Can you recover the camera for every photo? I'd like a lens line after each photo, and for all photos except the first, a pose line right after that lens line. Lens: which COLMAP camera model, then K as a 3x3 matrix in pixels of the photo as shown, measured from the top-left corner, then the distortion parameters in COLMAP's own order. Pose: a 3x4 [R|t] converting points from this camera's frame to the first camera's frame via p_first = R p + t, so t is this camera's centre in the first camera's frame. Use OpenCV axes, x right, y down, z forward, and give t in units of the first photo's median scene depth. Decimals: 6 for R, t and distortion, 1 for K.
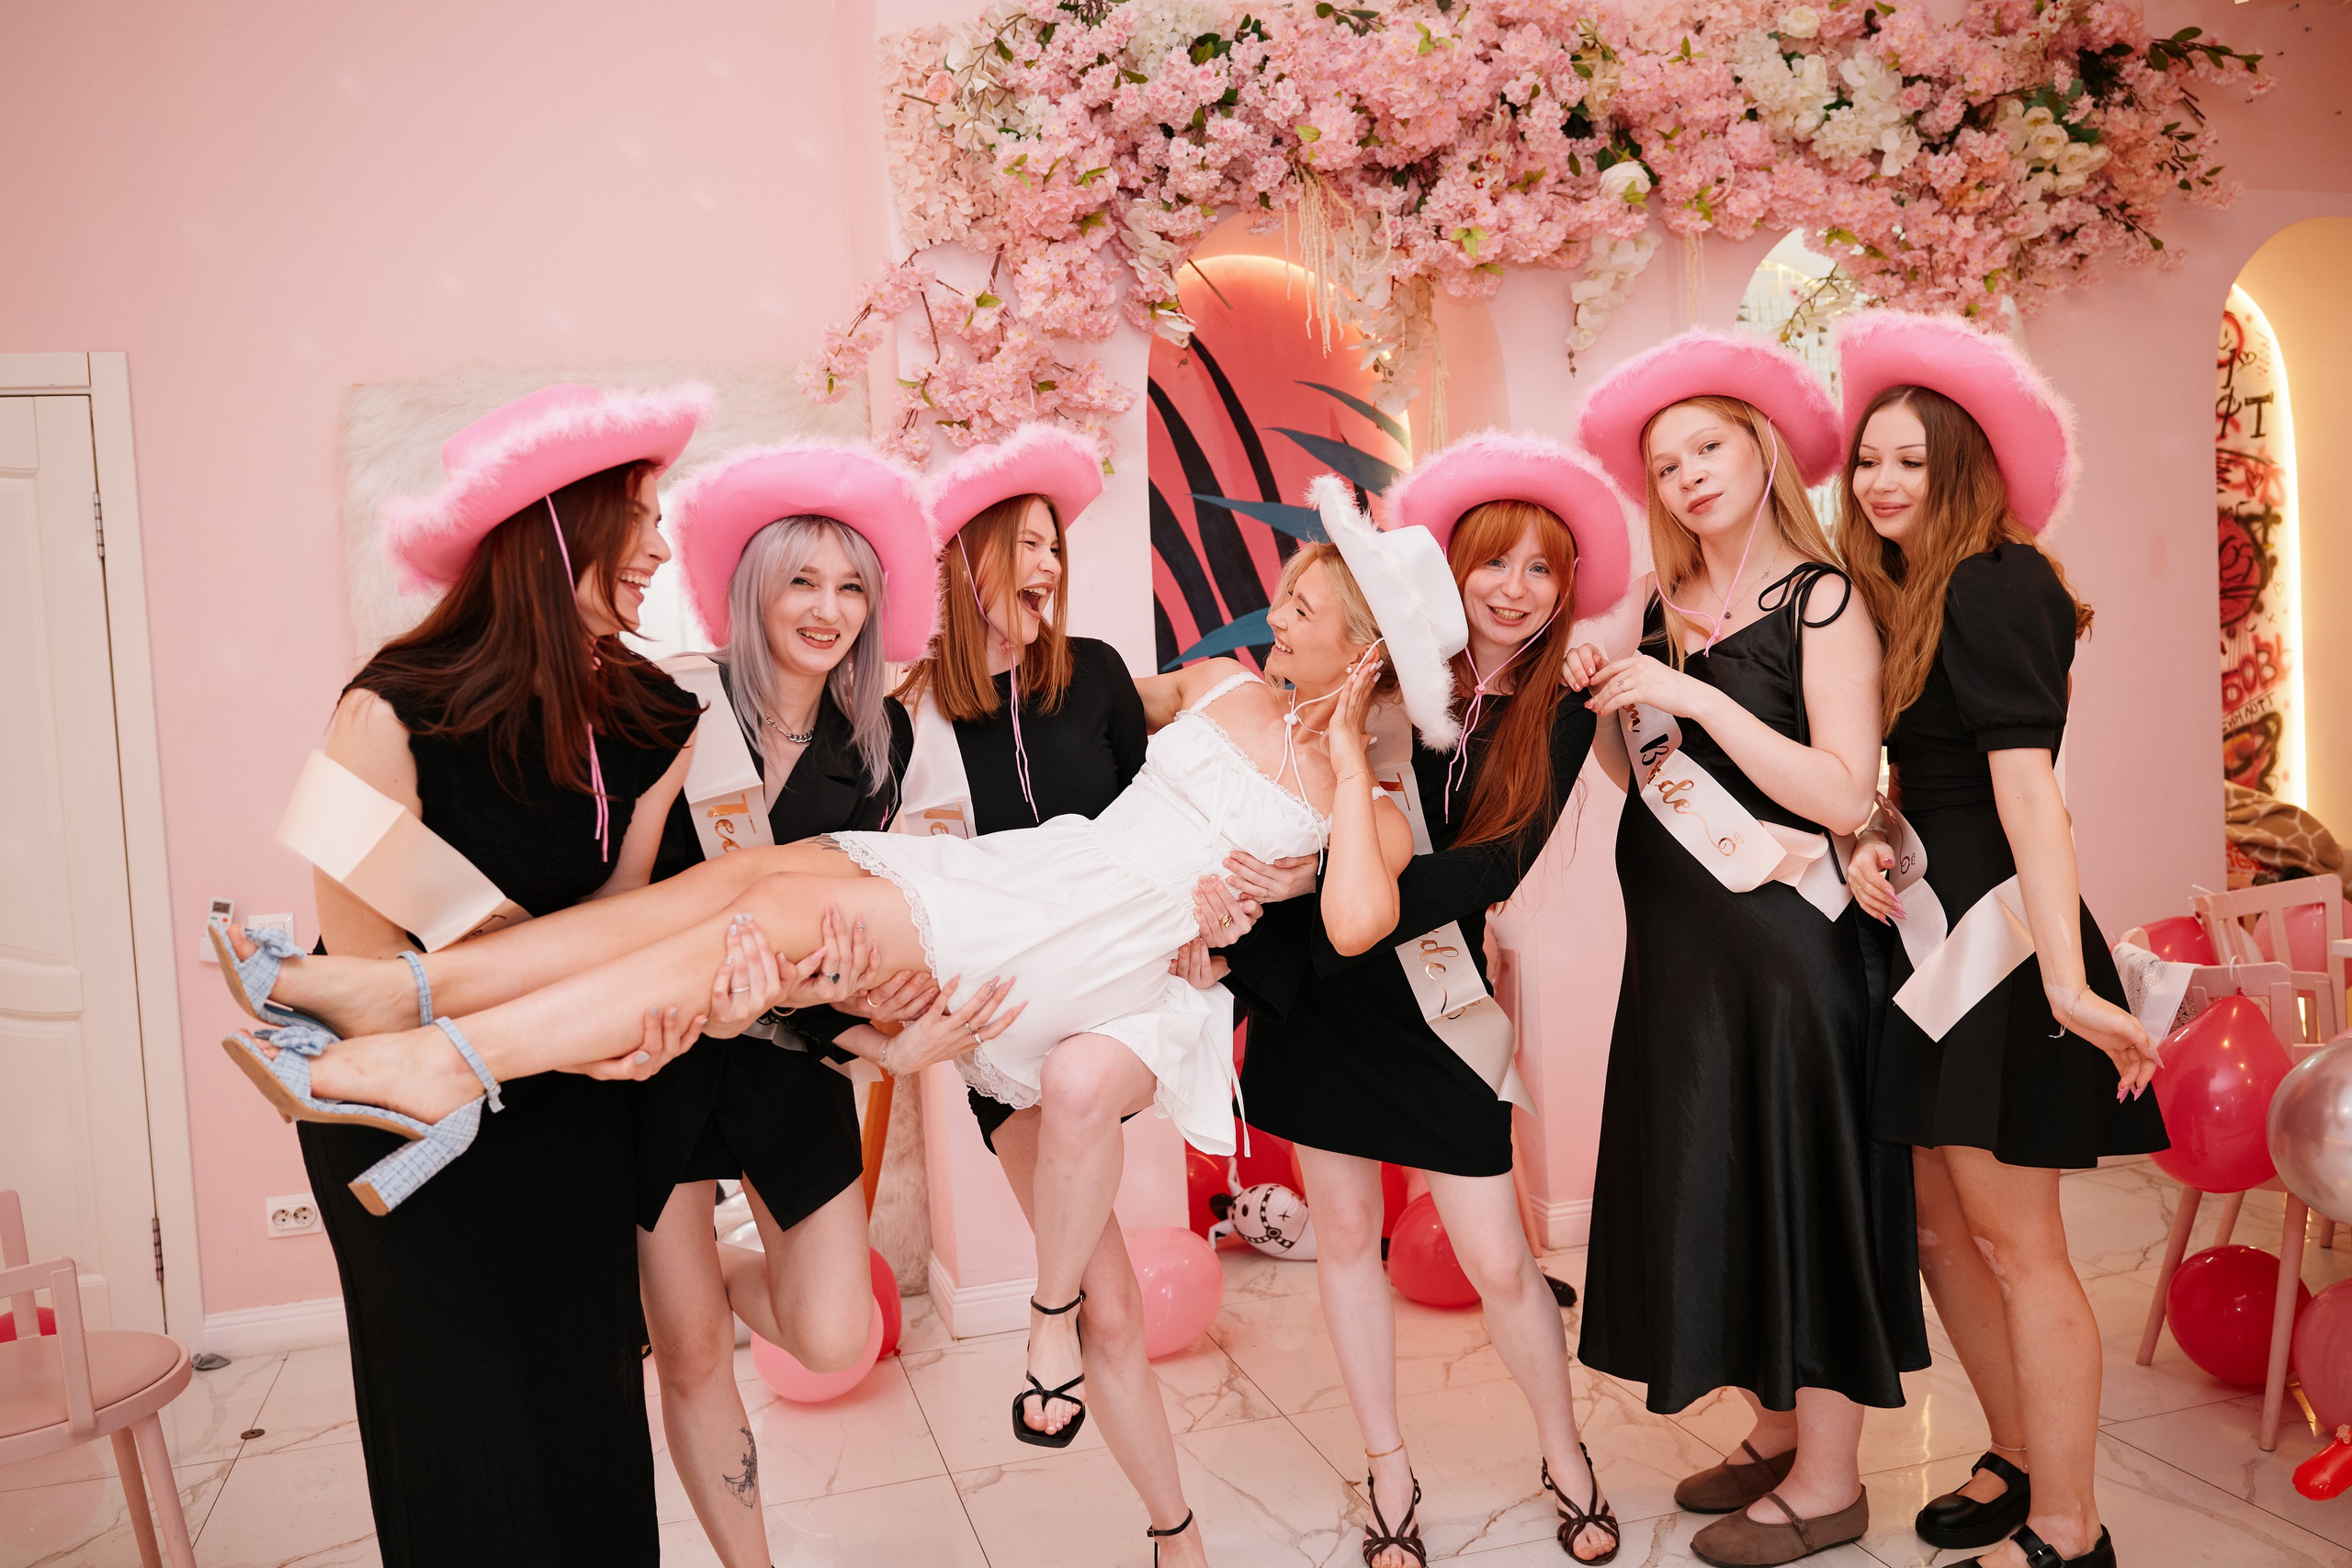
lens RADIAL K [[2011.8, 0, 1171.1], [0, 2011.8, 738.4], [0, 0, 1]] dist [0.059939, -0.097579]
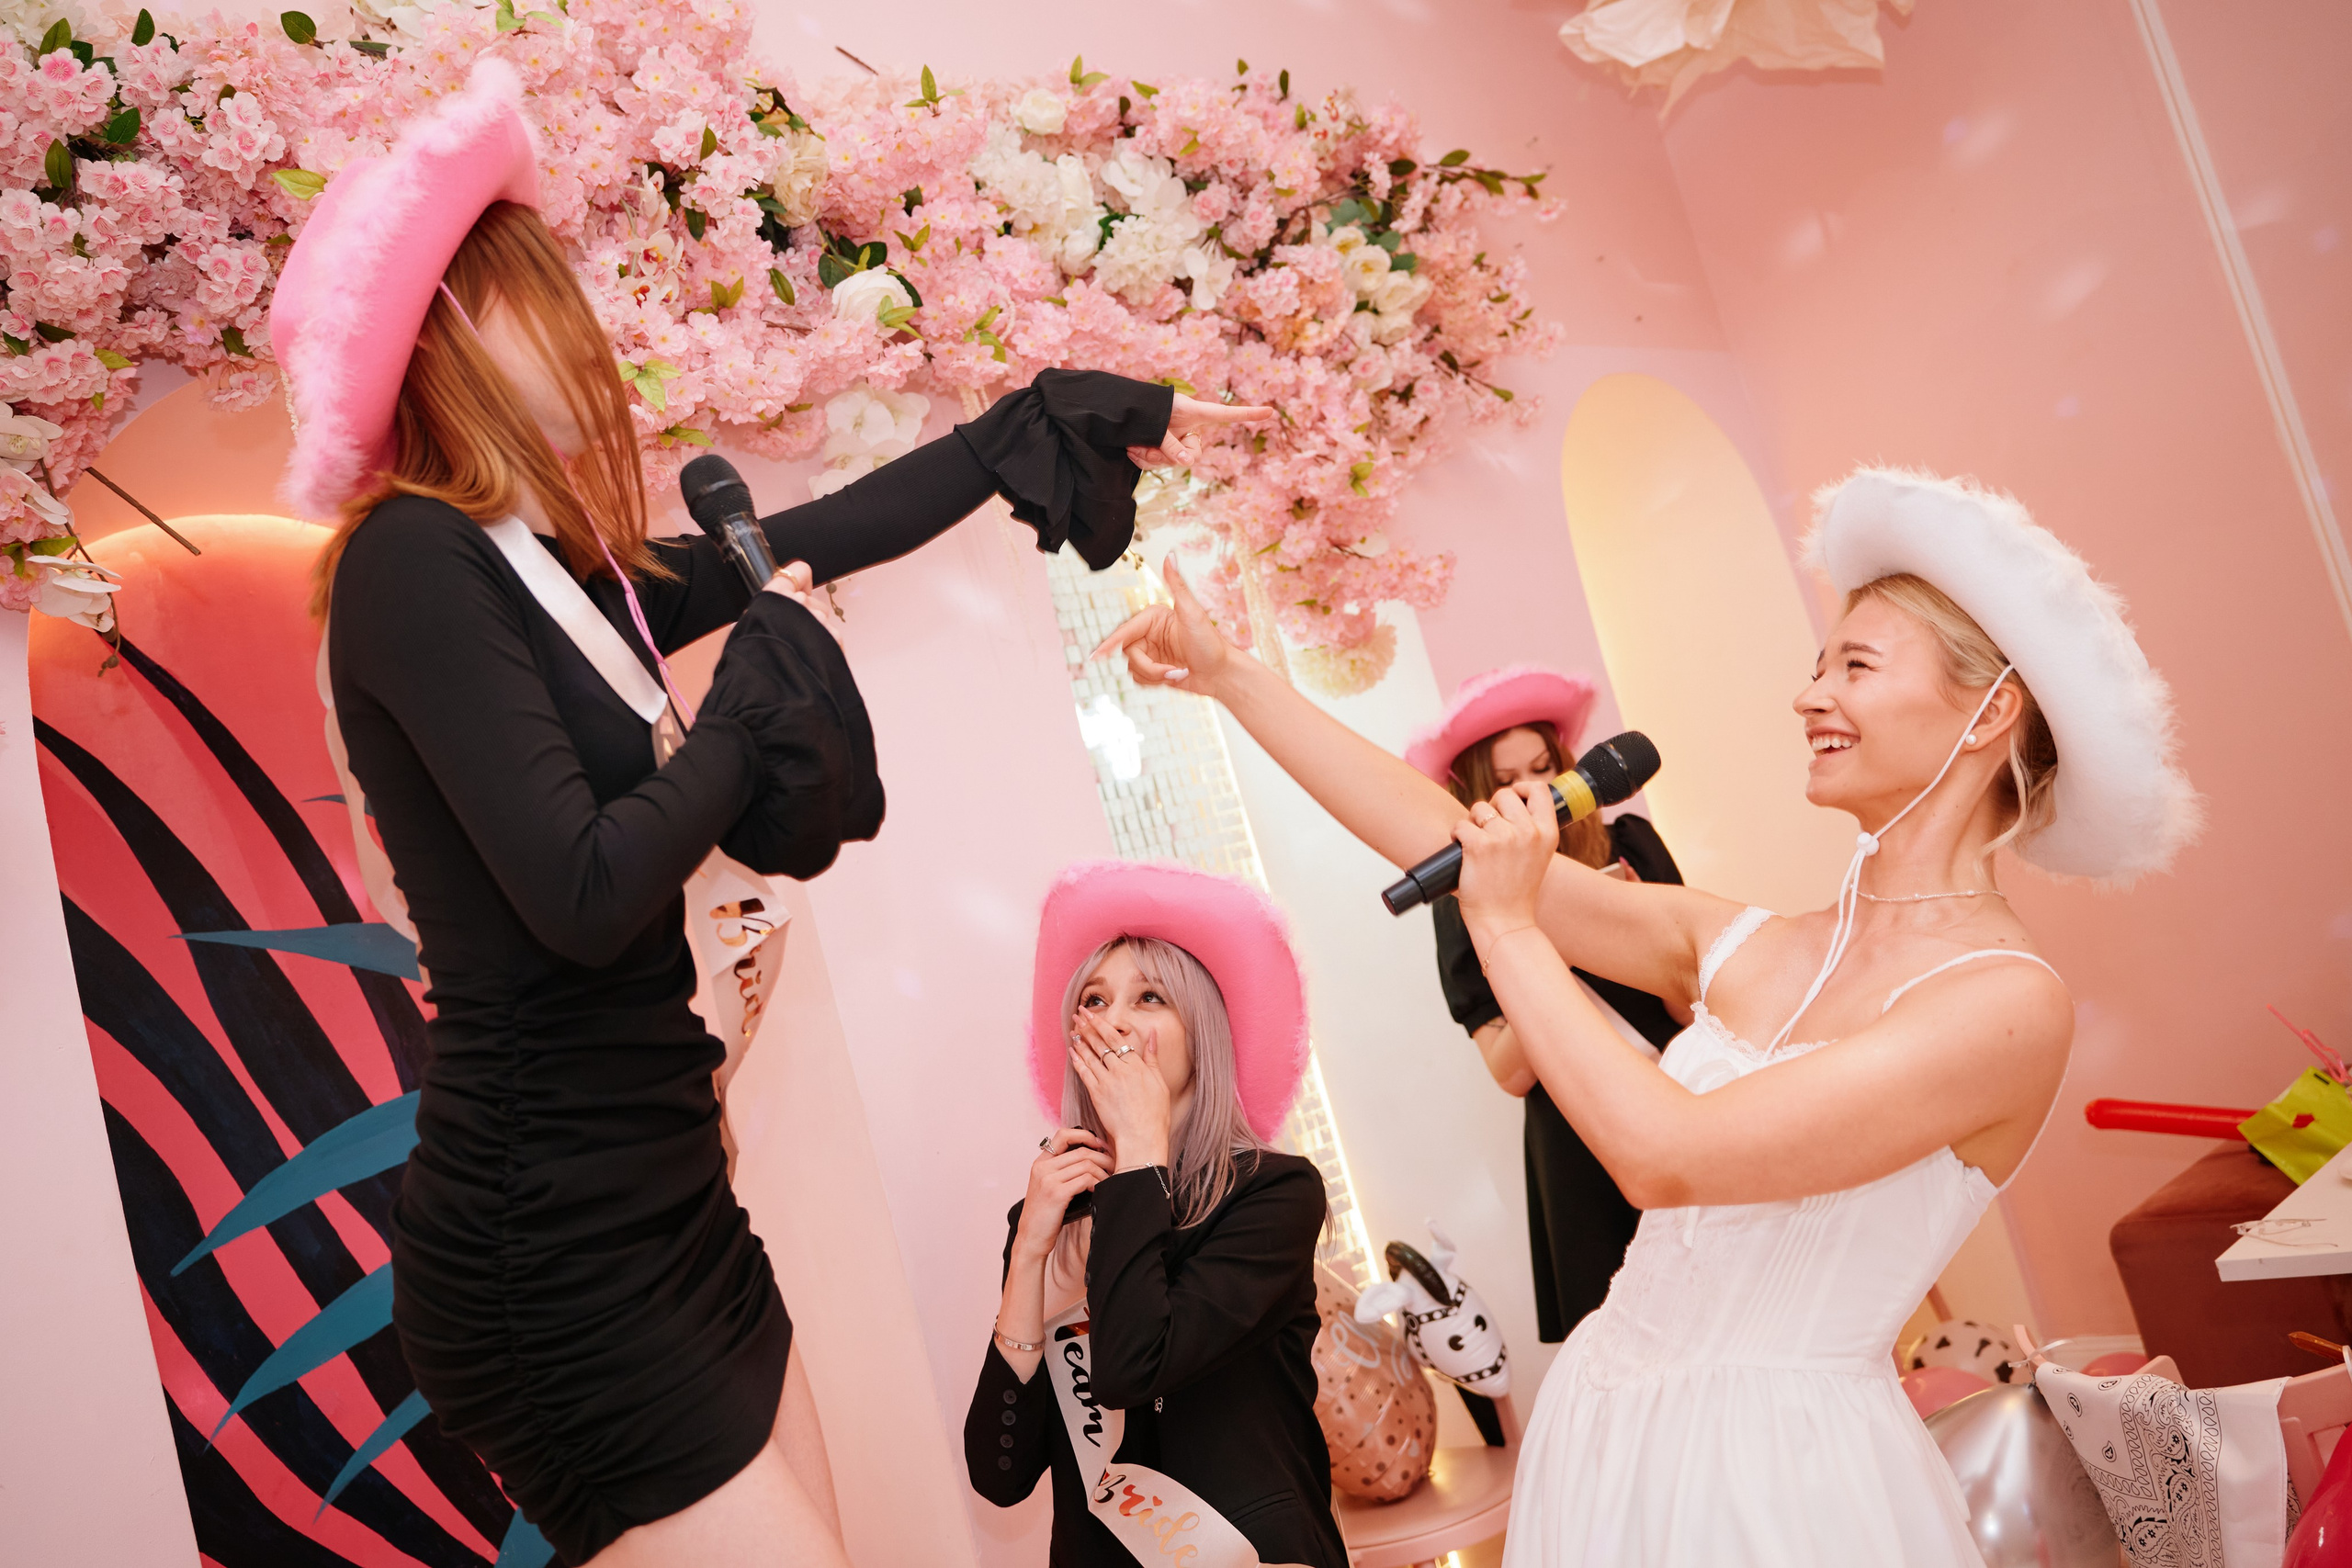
lens RADIAL K [[2011.8, 0, 1171.1], [0, 2011.8, 738.4], [0, 0, 1]] dist [0.059939, -0.097579]
pose [[0.888240, -0.141172, 0.437151, 0.015998], [0.227833, 0.961706, -0.152361, -0.029821], [-0.398901, 0.234931, 0.886389, 0.421342]]
